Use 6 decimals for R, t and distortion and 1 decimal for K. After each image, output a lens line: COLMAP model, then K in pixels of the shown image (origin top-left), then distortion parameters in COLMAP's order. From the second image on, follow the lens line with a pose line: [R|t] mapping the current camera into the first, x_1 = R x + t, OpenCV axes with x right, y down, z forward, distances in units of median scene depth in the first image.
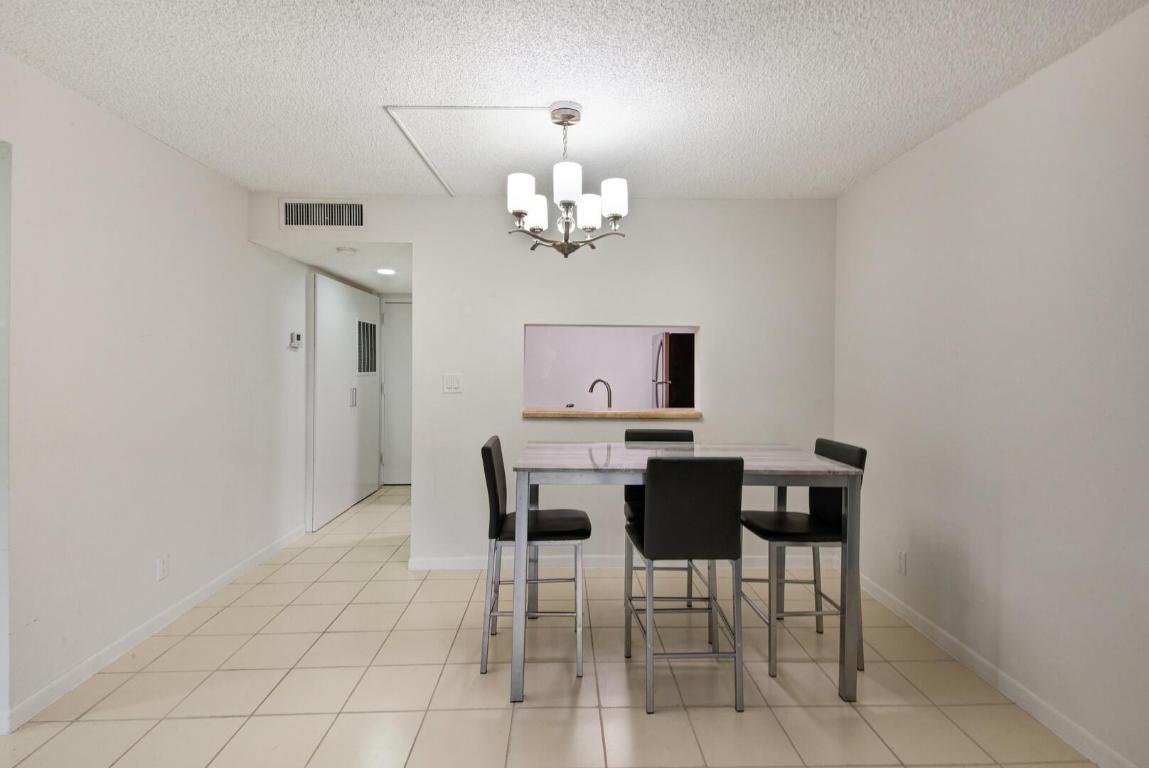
lens RADIAL K [[558.5, 0, 580.2], [0, 558.5, 376.3], [0, 0, 1]] dist [0.001164, -0.000003]
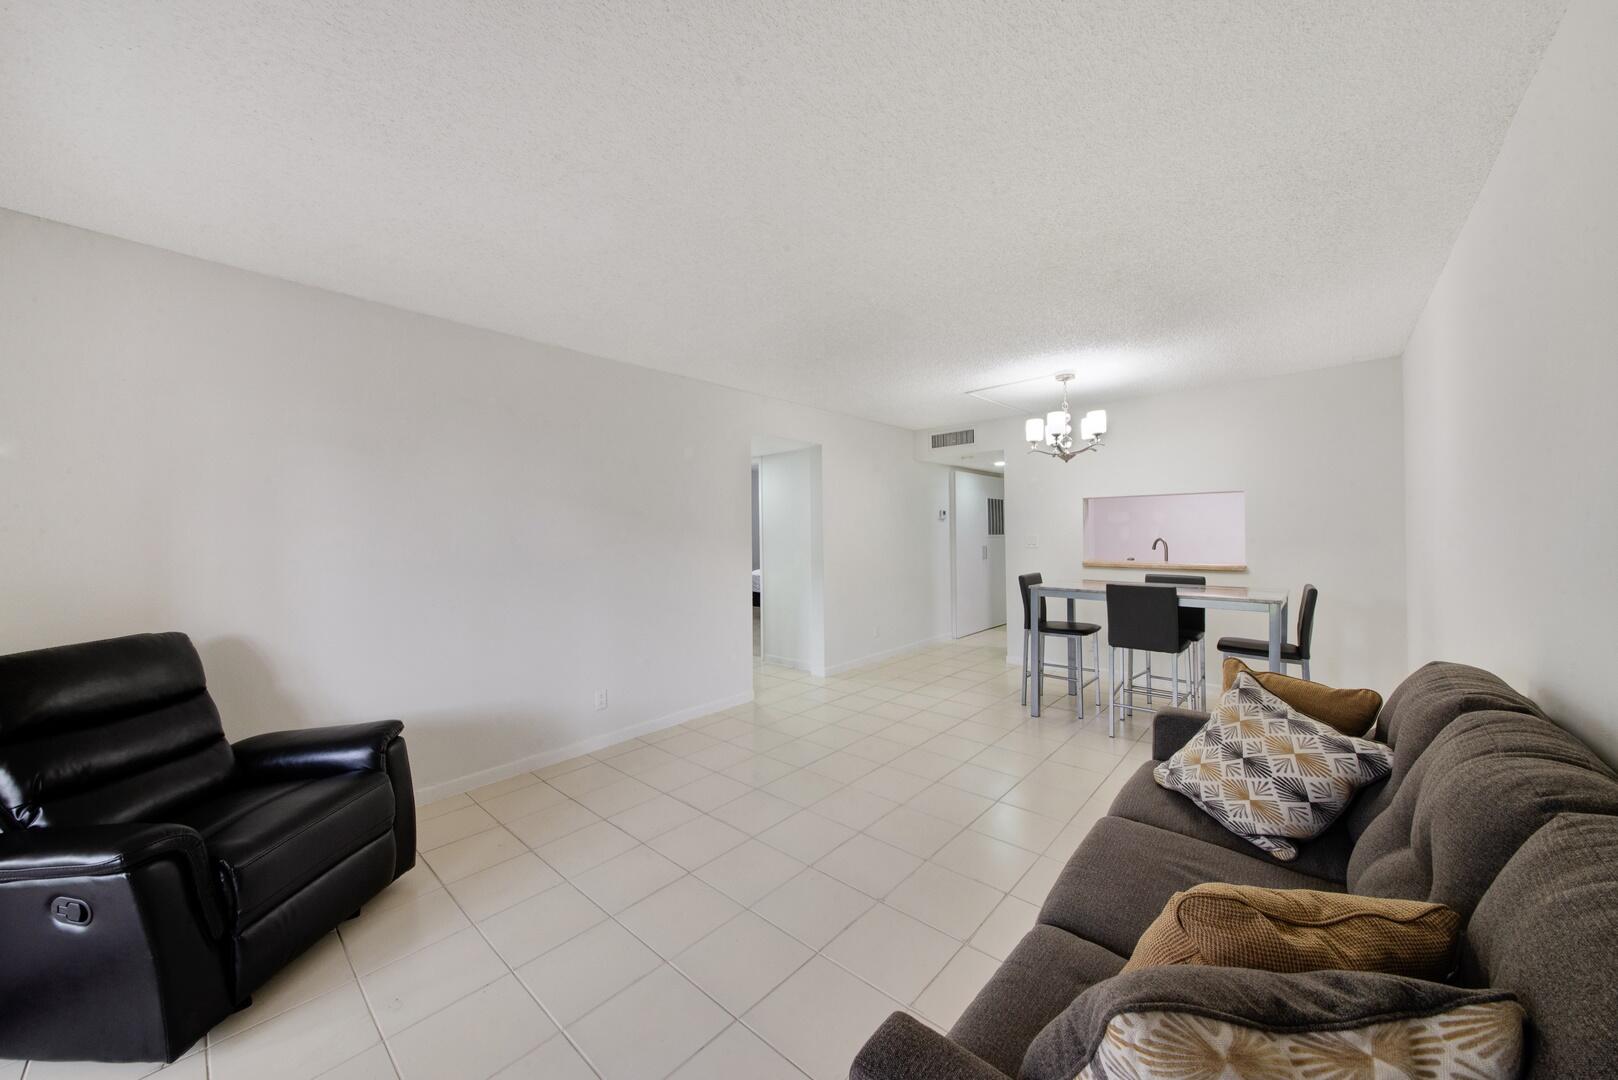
lens RADIAL K [[575.2, 0, 814.2], [0, 575.2, 538.3], [0, 0, 1]] dist [-0.000127, -0.000002]
pose [[0.721586, -0.006345, -0.692296, 0.403852], [0.003900, 0.999979, -0.005100, 0.009895], [0.692314, 0.000980, 0.721596, -0.486191]]
